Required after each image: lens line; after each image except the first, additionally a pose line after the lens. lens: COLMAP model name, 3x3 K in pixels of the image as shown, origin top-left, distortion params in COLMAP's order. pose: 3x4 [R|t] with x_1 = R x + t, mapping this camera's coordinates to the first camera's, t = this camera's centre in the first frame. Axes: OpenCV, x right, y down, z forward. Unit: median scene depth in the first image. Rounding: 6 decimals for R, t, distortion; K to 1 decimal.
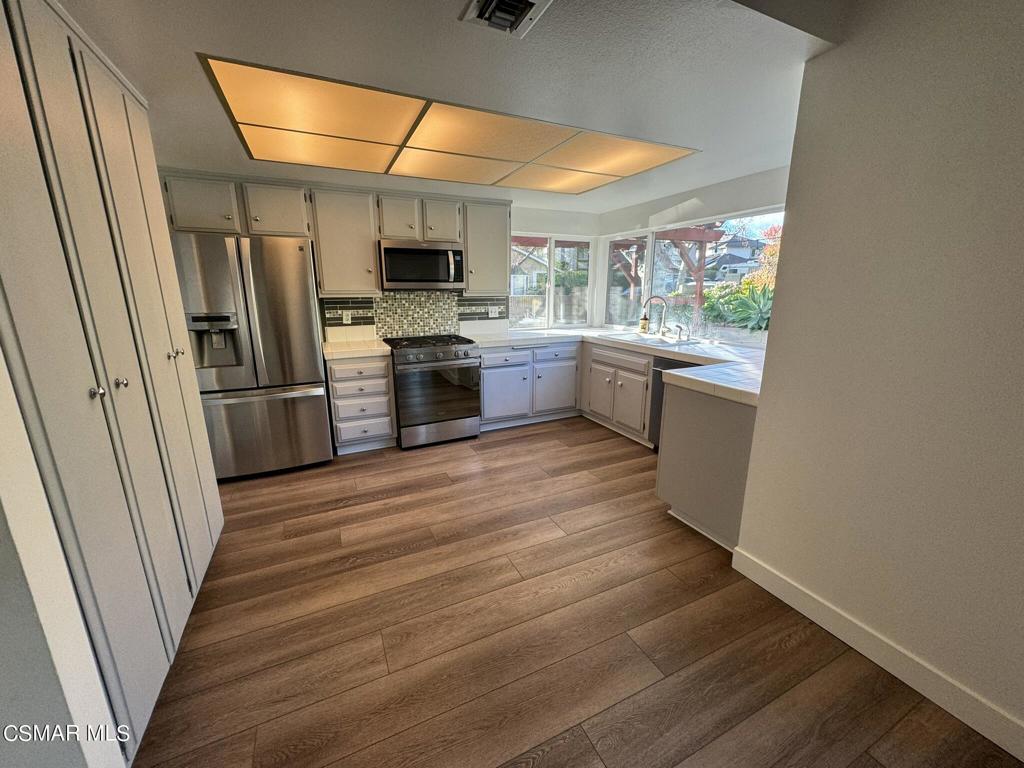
lens RADIAL K [[405.6, 0, 511.4], [0, 405.6, 383.4], [0, 0, 1]] dist [-0.004259, 0.000565]
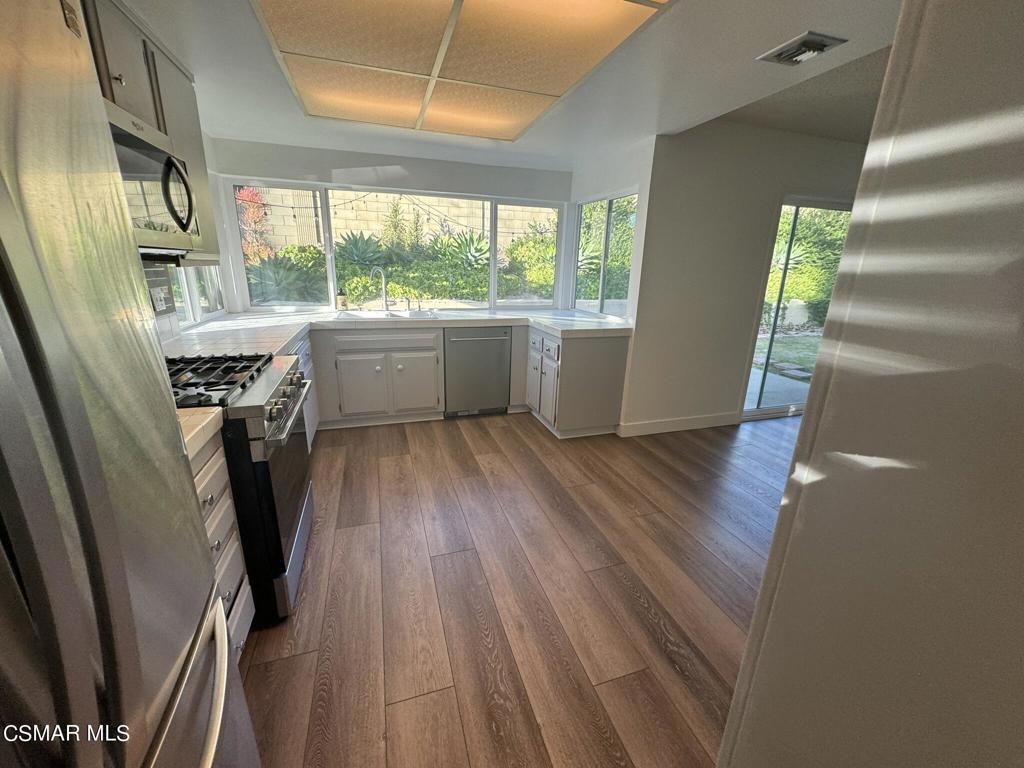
lens RADIAL K [[405.6, 0, 508.2], [0, 405.6, 387.9], [0, 0, 1]] dist [-0.004259, 0.000565]
pose [[0.135546, -0.281432, 0.949959, -0.754909], [0.207797, 0.945558, 0.250479, -0.176890], [-0.968735, 0.163447, 0.186648, 0.829815]]
